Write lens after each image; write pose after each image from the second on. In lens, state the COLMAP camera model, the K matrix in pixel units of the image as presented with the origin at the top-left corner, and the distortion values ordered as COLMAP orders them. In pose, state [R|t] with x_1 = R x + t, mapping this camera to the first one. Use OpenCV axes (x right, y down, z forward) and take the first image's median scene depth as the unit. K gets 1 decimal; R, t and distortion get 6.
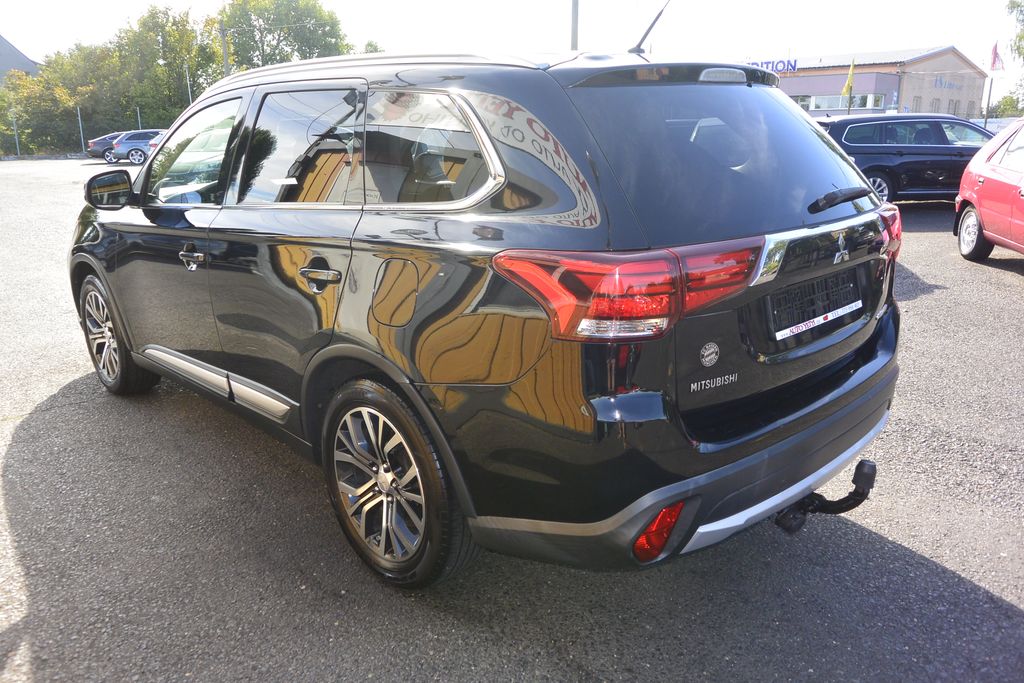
lens RADIAL K [[783.6, 0, 510.0], [0, 783.6, 336.3], [0, 0, 1]] dist [-0.006074, 0.017769]
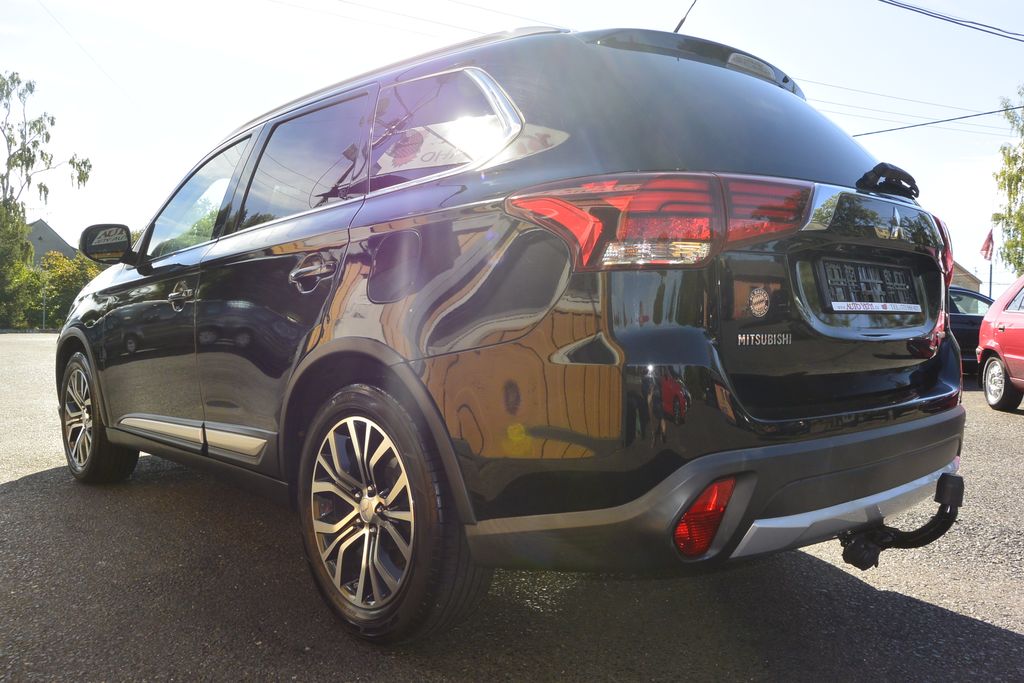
lens RADIAL K [[783.6, 0, 507.9], [0, 783.6, 339.1], [0, 0, 1]] dist [-0.006074, 0.017769]
pose [[0.999607, 0.023524, -0.015233, -0.001481], [-0.026510, 0.969986, -0.241710, 0.204218], [0.009090, 0.242019, 0.970229, 0.139370]]
